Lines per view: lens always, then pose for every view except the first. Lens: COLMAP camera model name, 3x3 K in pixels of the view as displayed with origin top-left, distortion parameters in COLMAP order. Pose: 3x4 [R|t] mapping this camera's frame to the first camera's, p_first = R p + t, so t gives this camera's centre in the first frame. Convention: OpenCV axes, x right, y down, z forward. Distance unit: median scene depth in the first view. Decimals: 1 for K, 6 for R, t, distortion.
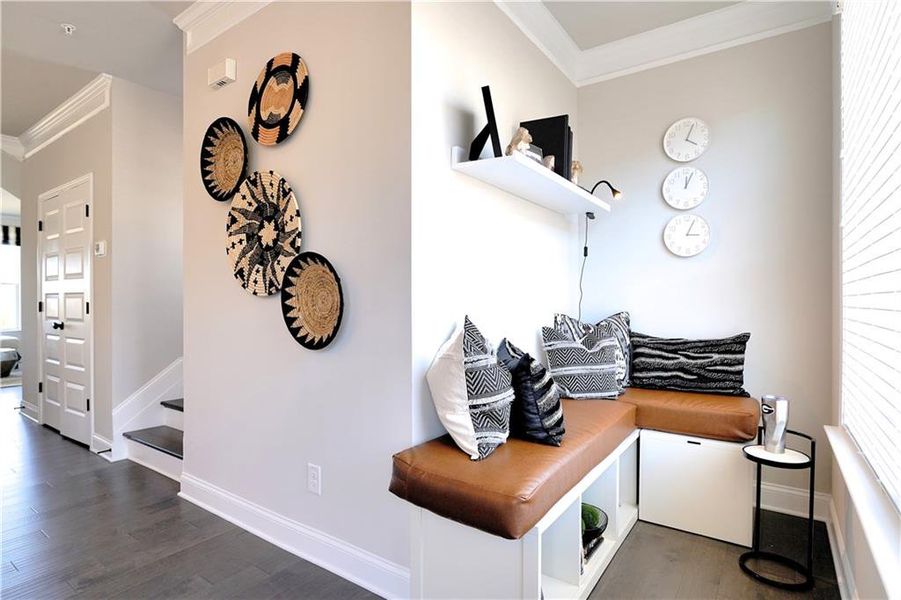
lens RADIAL K [[462.1, 0, 450.5], [0, 462.1, 300.0], [0, 0, 1]] dist [-0.000042, -0.000022]
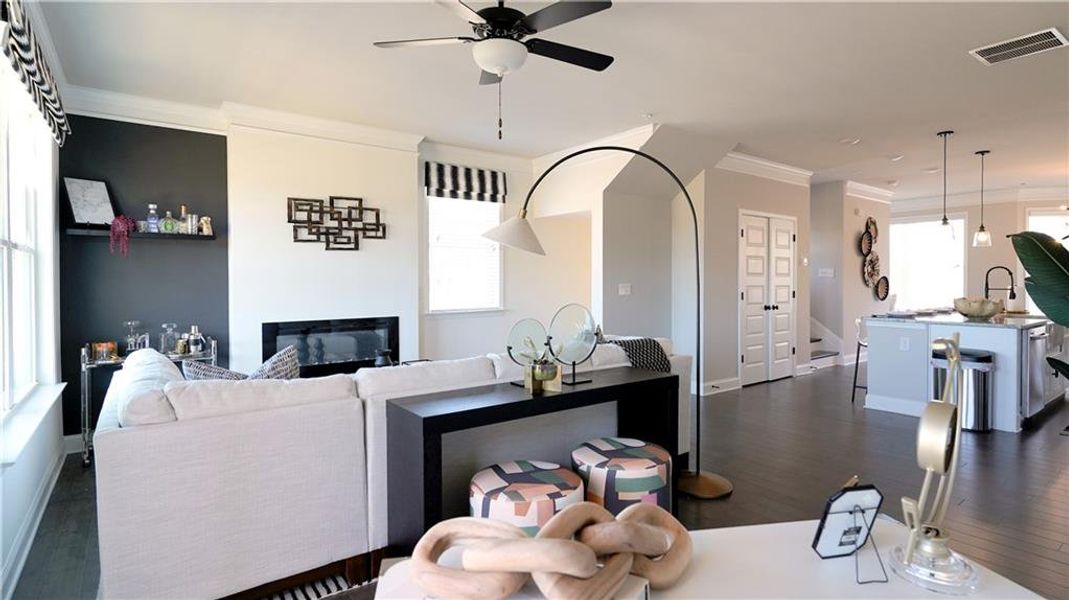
lens RADIAL K [[533.1, 0, 534.5], [0, 533.1, 300.0], [0, 0, 1]] dist [0.000164, 0.000020]
pose [[0.306260, -0.025412, 0.951609, -2.870039], [0.001454, 0.999655, 0.026227, -0.013984], [-0.951947, -0.006648, 0.306191, 1.265726]]
